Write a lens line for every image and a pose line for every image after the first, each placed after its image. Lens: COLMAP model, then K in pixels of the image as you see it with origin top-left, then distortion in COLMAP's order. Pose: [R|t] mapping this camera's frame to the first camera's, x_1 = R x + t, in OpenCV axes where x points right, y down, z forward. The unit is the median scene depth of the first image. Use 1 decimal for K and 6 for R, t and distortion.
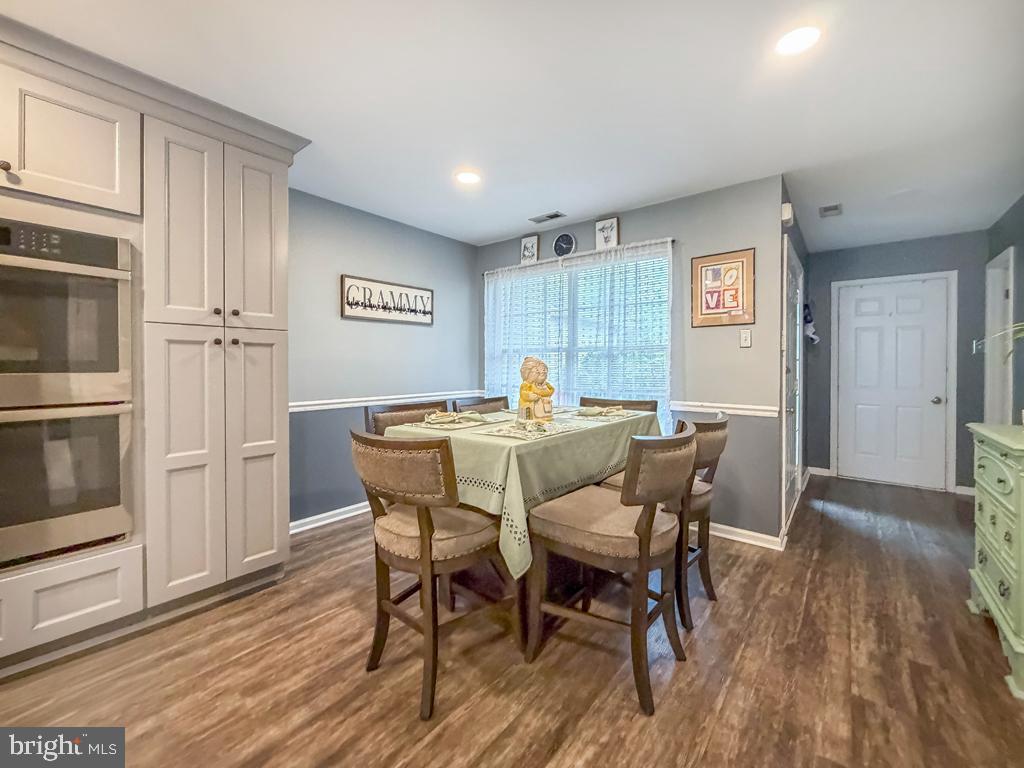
lens RADIAL K [[411.1, 0, 531.7], [0, 411.1, 358.8], [0, 0, 1]] dist [-0.002284, 0.000064]
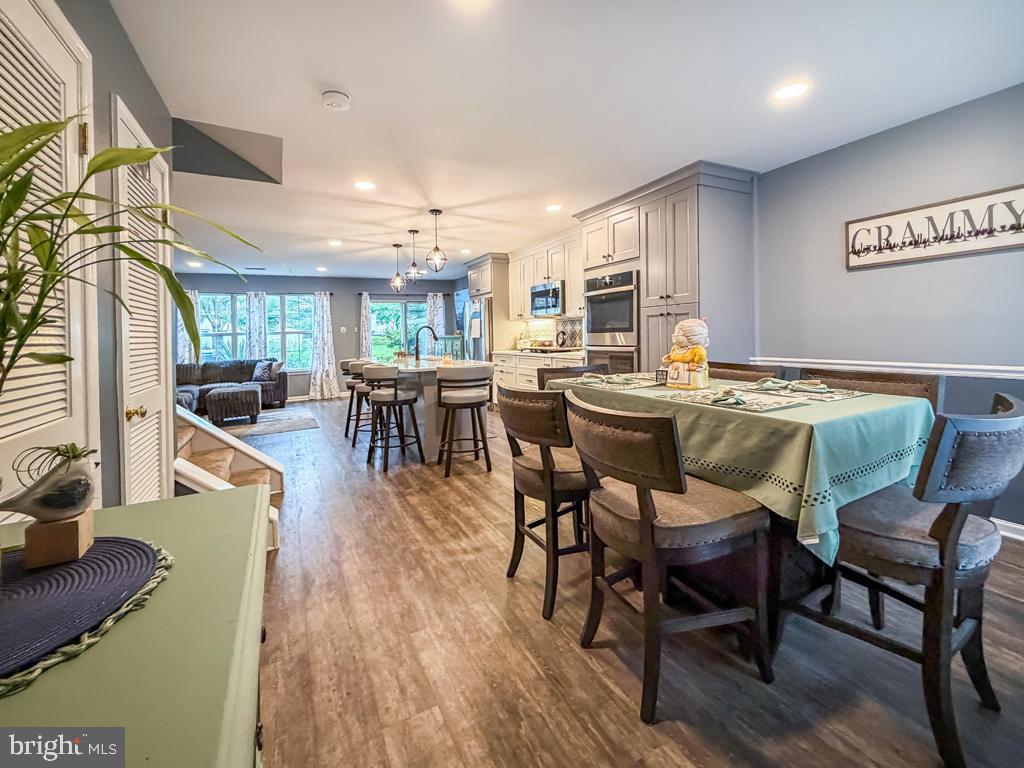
lens RADIAL K [[411.1, 0, 493.4], [0, 411.1, 314.8], [0, 0, 1]] dist [-0.002284, 0.000064]
pose [[-0.433864, -0.029919, -0.900482, 0.785183], [0.042173, 0.997679, -0.053468, 0.015000], [0.899991, -0.061174, -0.431595, 0.782118]]
